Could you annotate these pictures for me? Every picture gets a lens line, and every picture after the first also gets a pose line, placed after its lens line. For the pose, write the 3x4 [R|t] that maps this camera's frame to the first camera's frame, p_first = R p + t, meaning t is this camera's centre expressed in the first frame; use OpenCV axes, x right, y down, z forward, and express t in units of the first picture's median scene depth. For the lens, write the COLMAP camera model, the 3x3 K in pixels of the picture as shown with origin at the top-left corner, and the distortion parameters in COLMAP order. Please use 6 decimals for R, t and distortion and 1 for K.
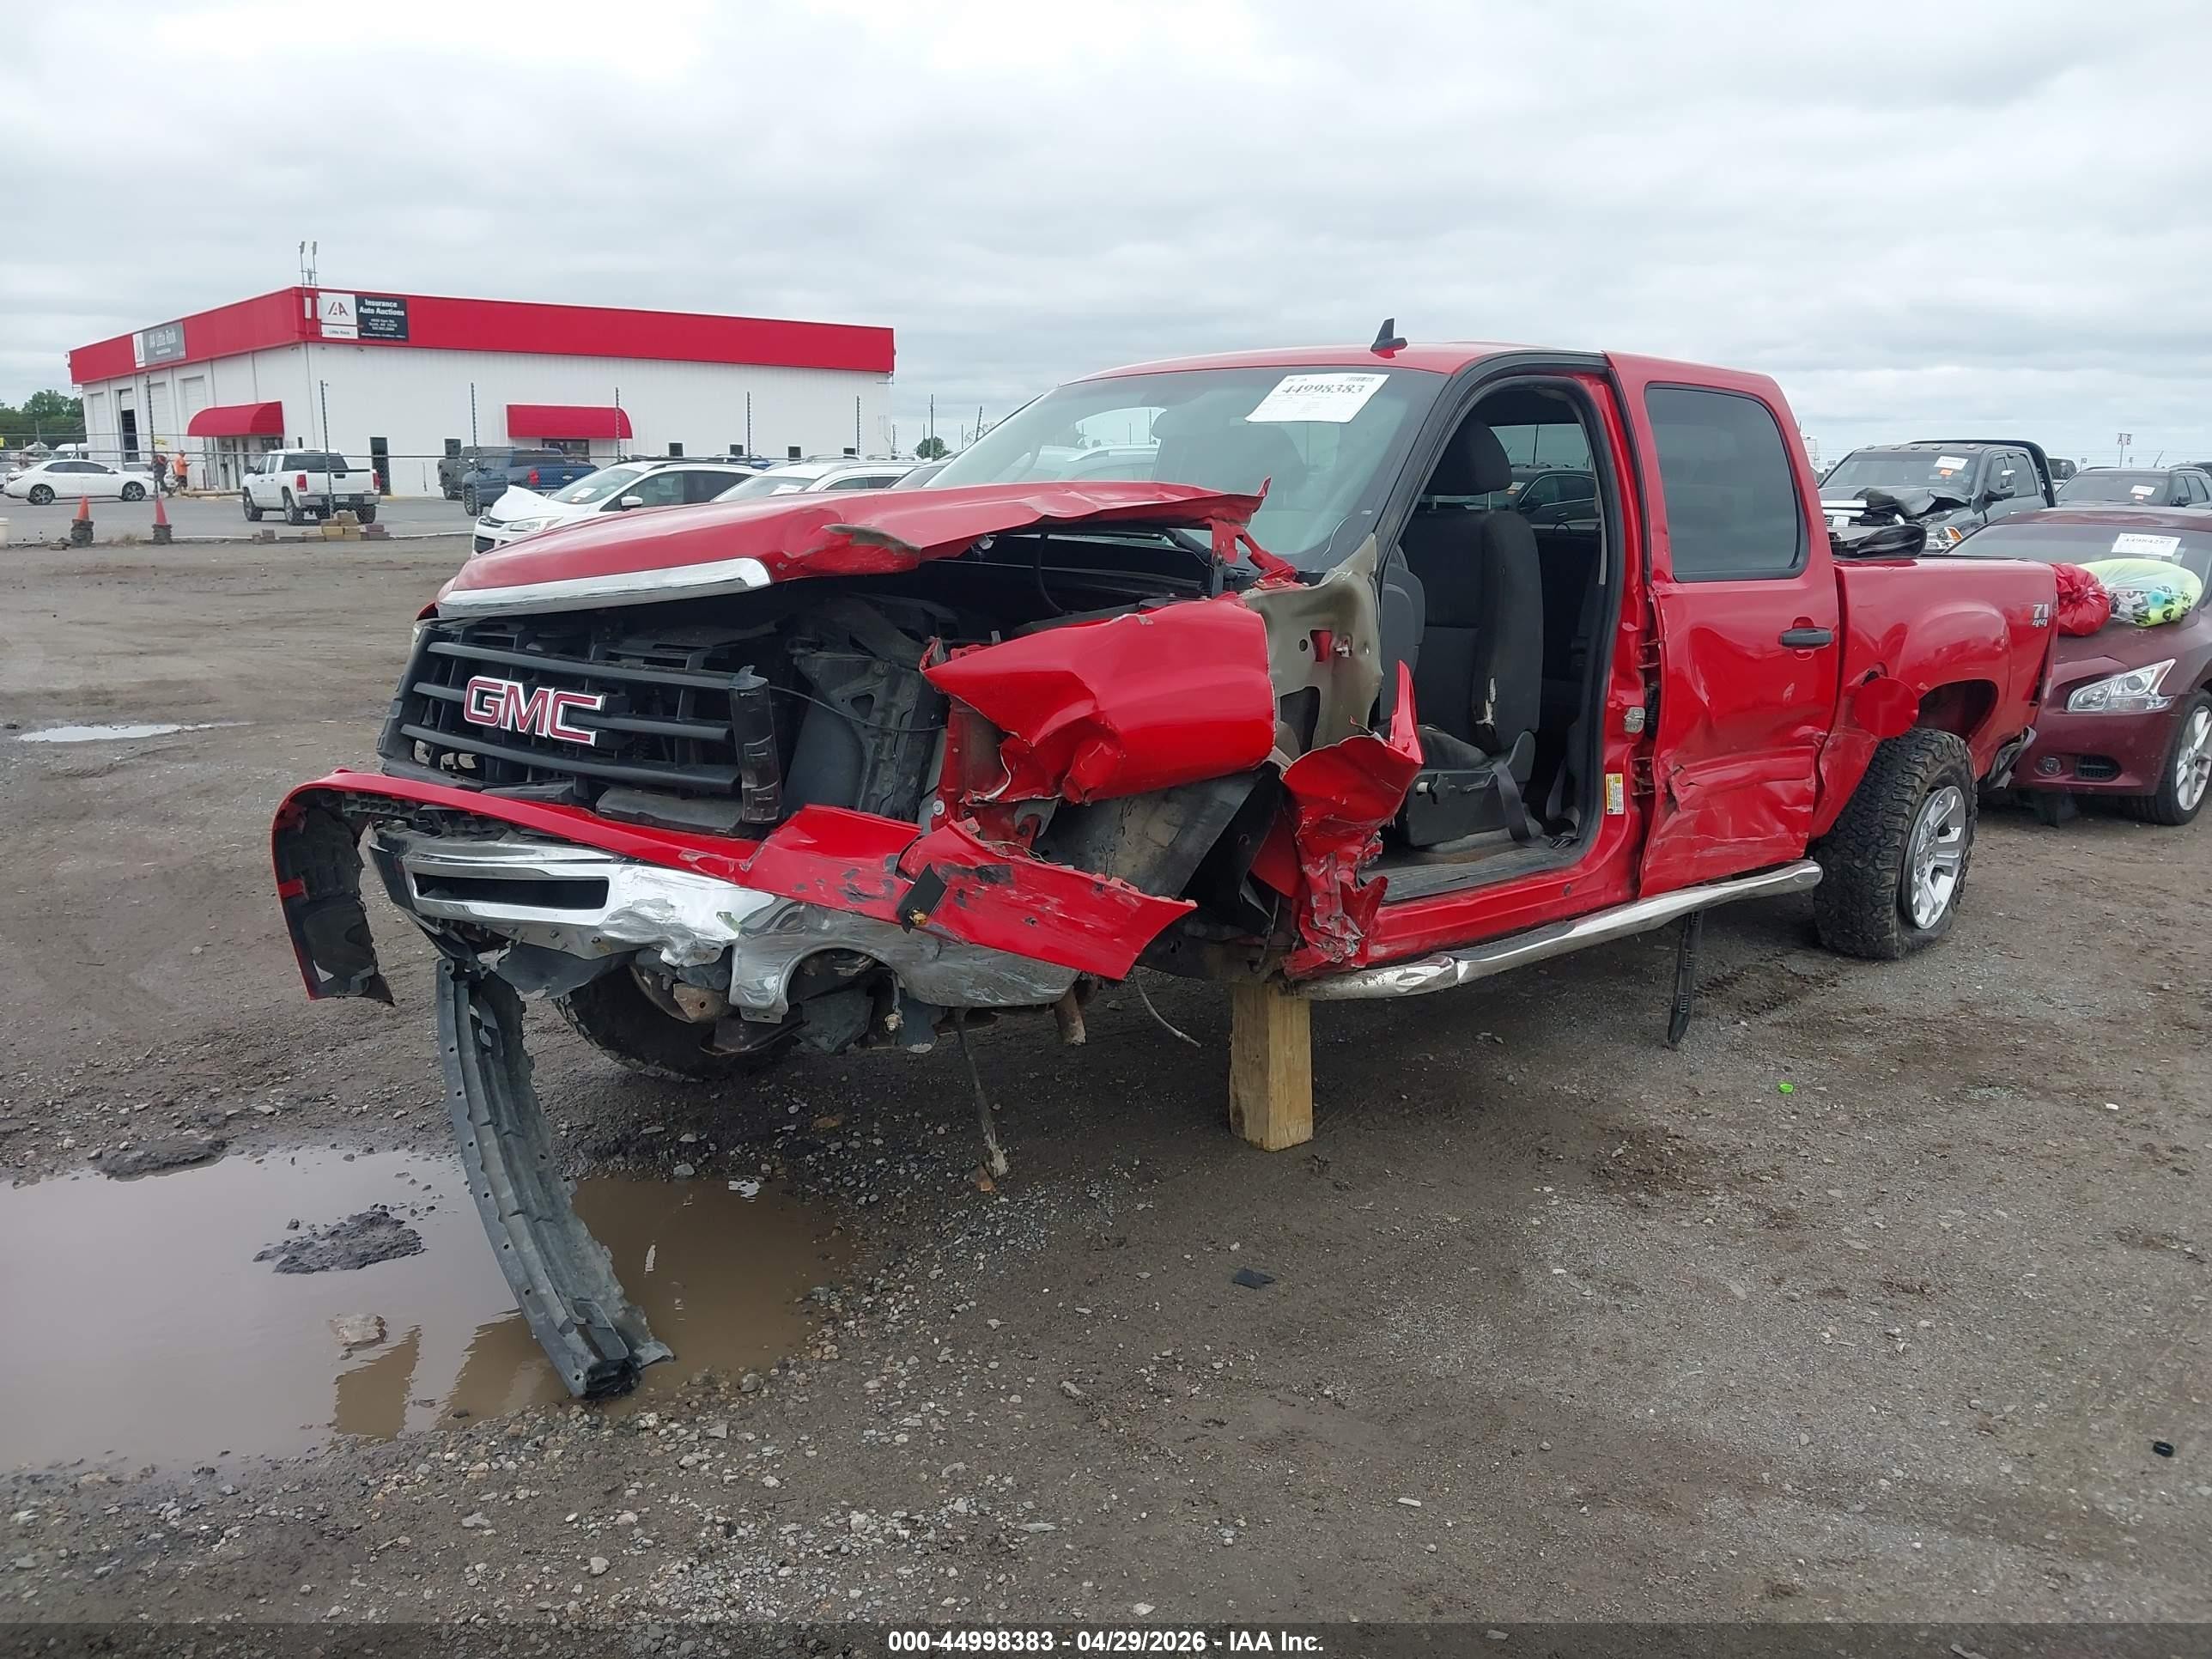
lens RADIAL K [[1756.5, 0, 1111.4], [0, 1756.5, 840.5], [0, 0, 1]] dist [0.040659, -0.052336]
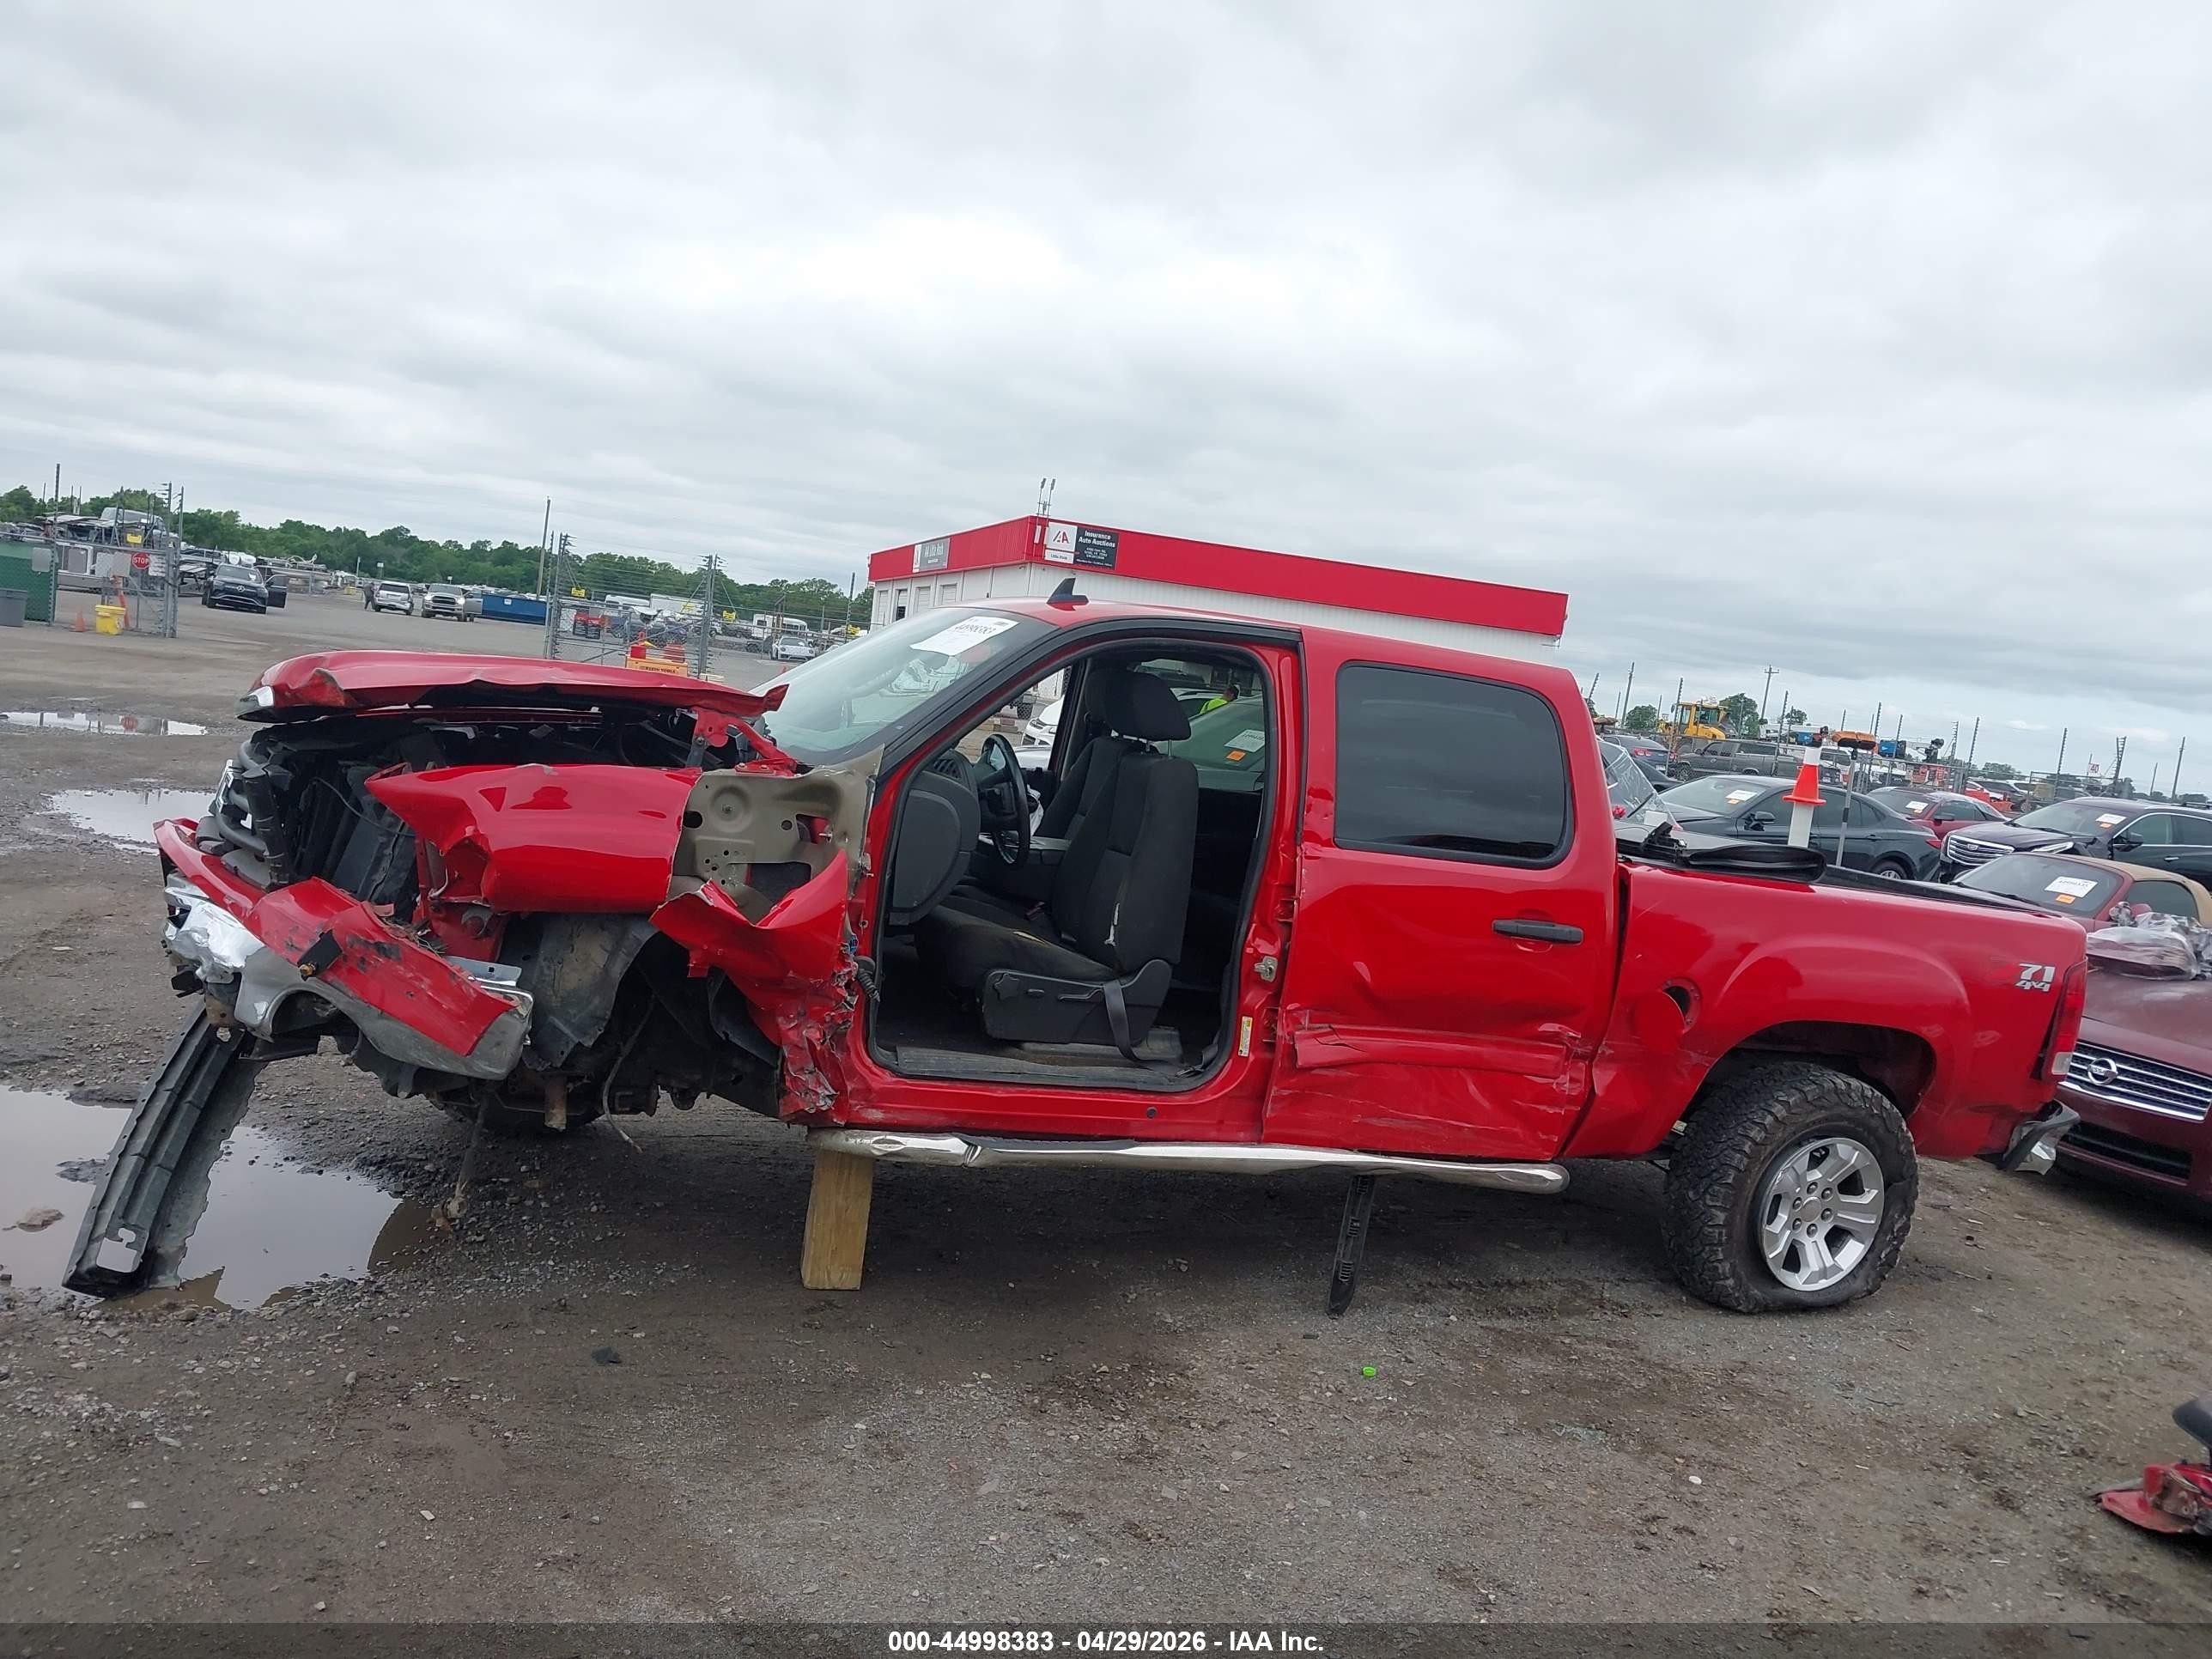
lens RADIAL K [[1750.0, 0, 1113.5], [0, 1750.0, 825.4], [0, 0, 1]] dist [0.053290, -0.087642]
pose [[0.911050, 0.138748, -0.388248, 0.673047], [-0.193988, 0.975184, -0.106705, -0.026030], [0.363808, 0.172529, 0.915356, 0.013099]]
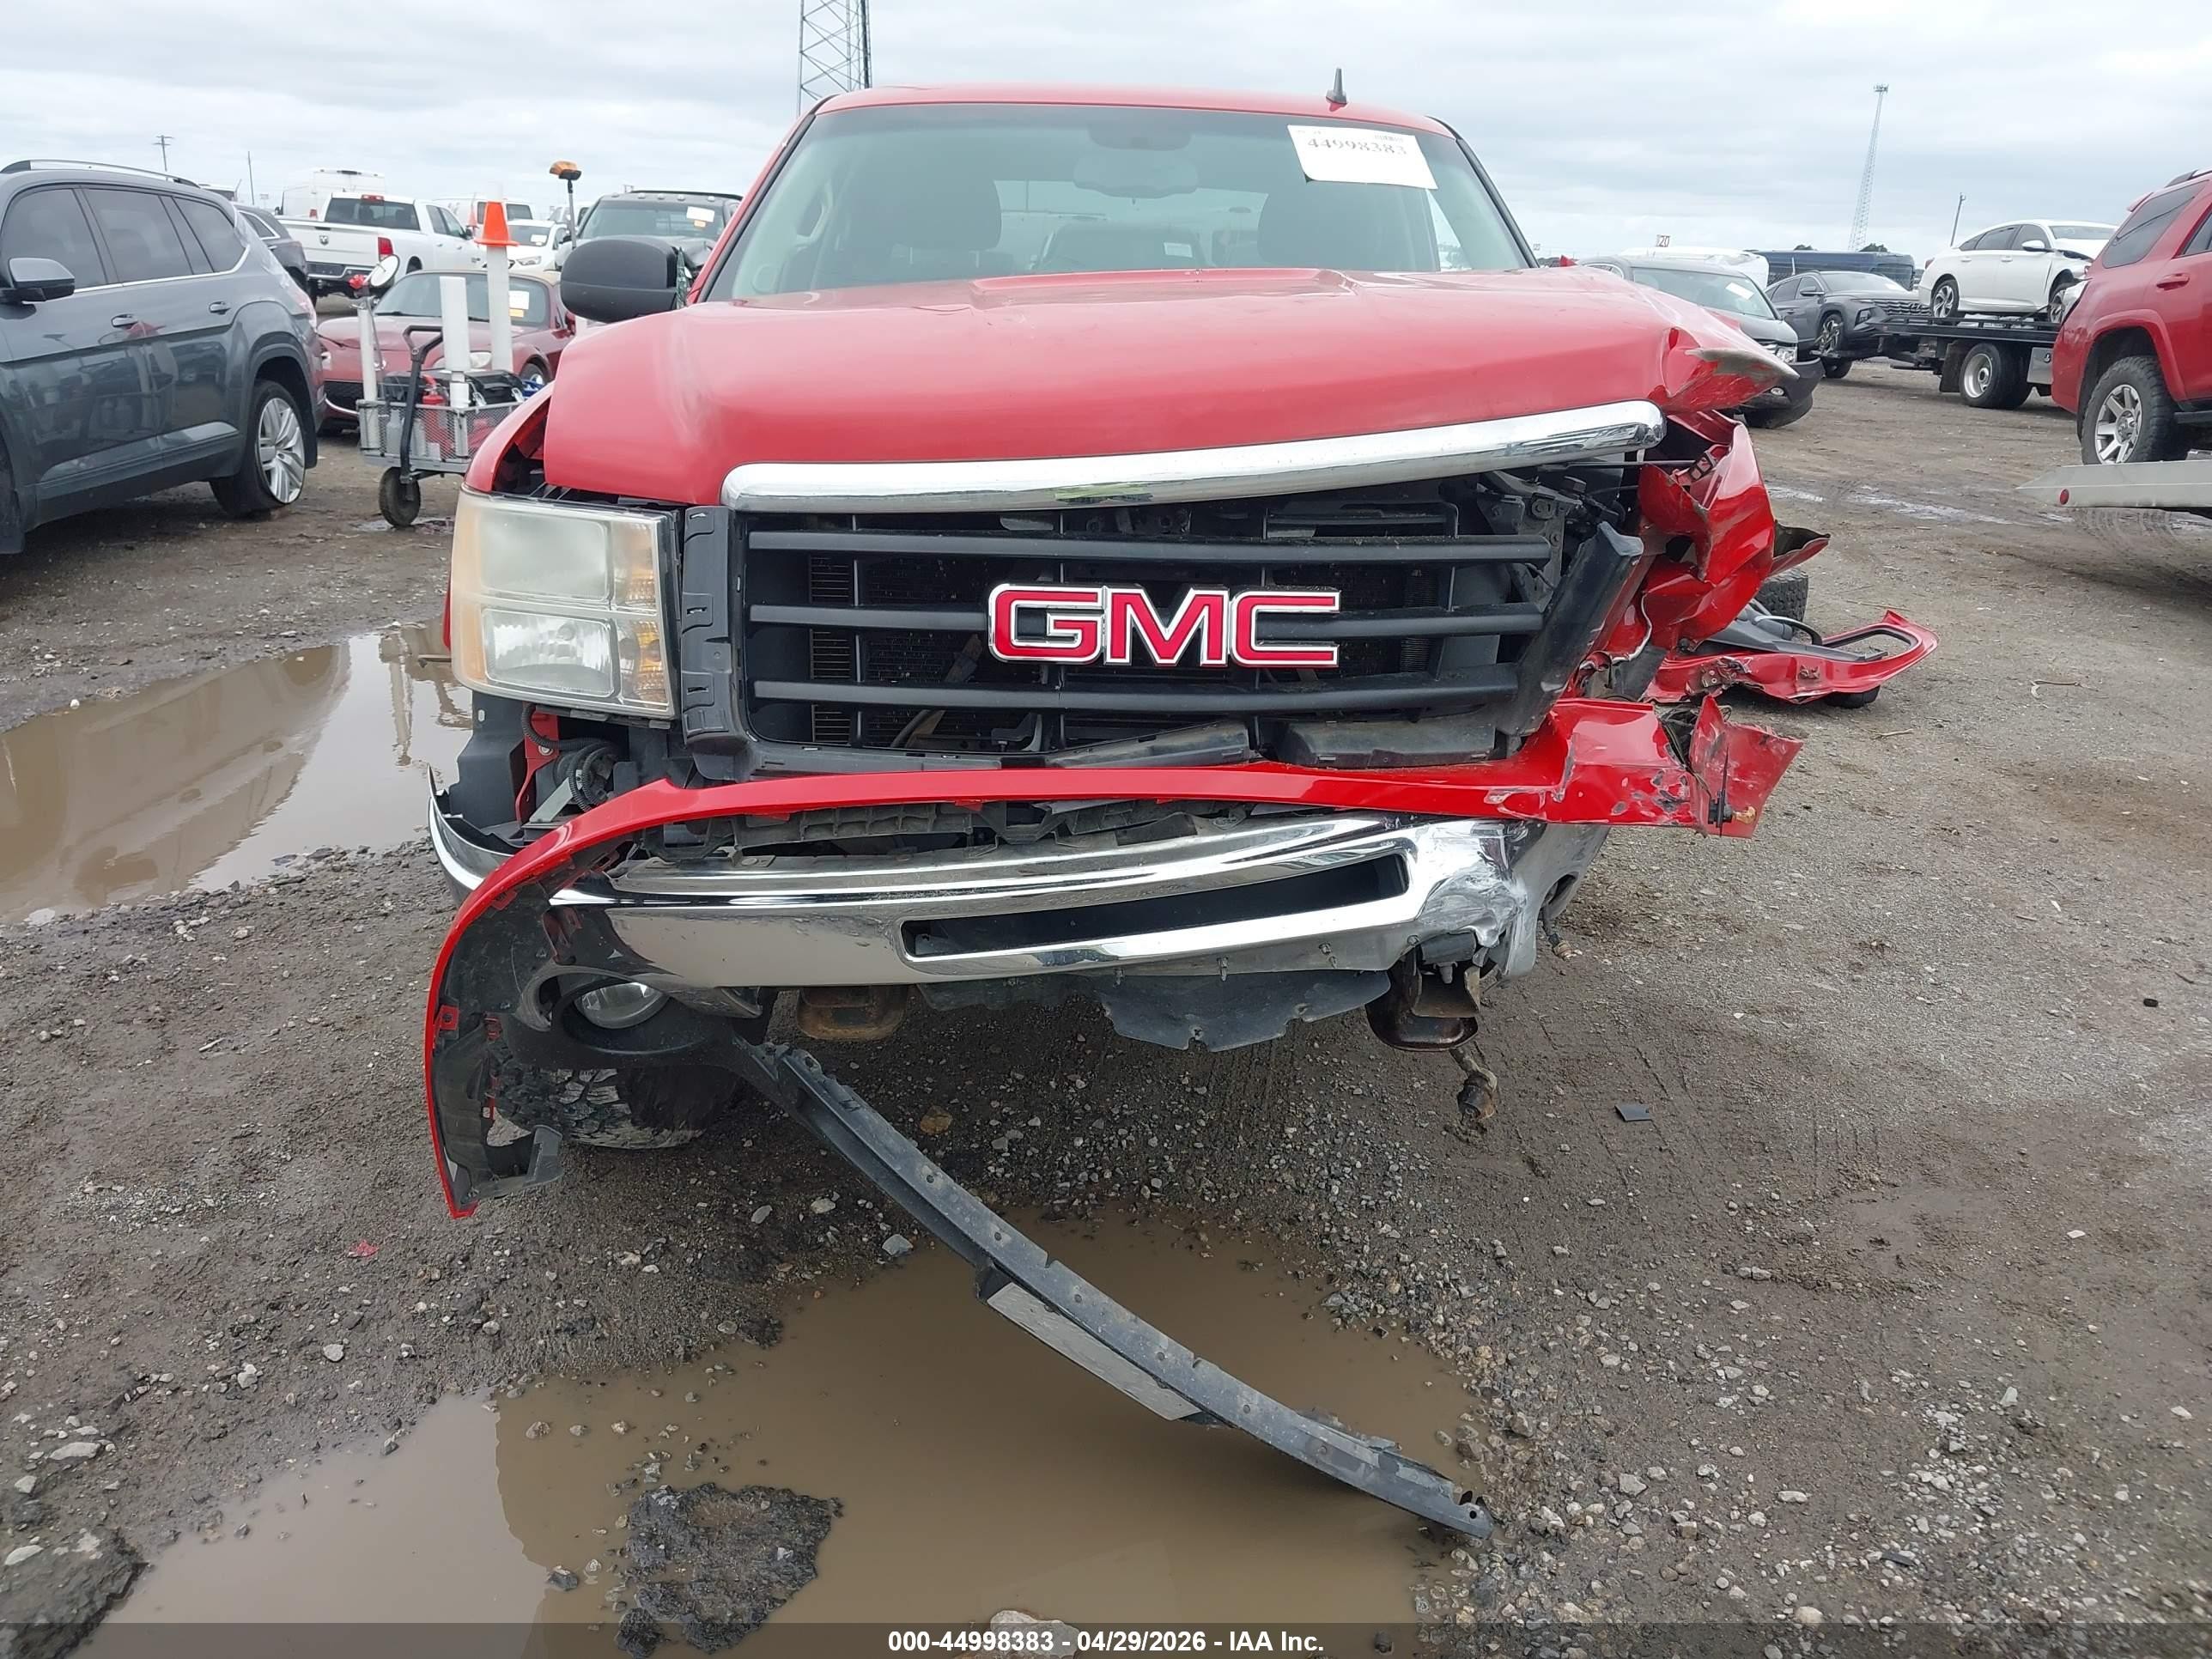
lens RADIAL K [[1743.2, 0, 1074.1], [0, 1743.2, 836.7], [0, 0, 1]] dist [0.005438, 0.001059]
pose [[0.710653, -0.212645, 0.670637, -0.655693], [0.119591, 0.975868, 0.182701, -0.098495], [-0.693304, -0.049635, 0.718934, 0.460995]]
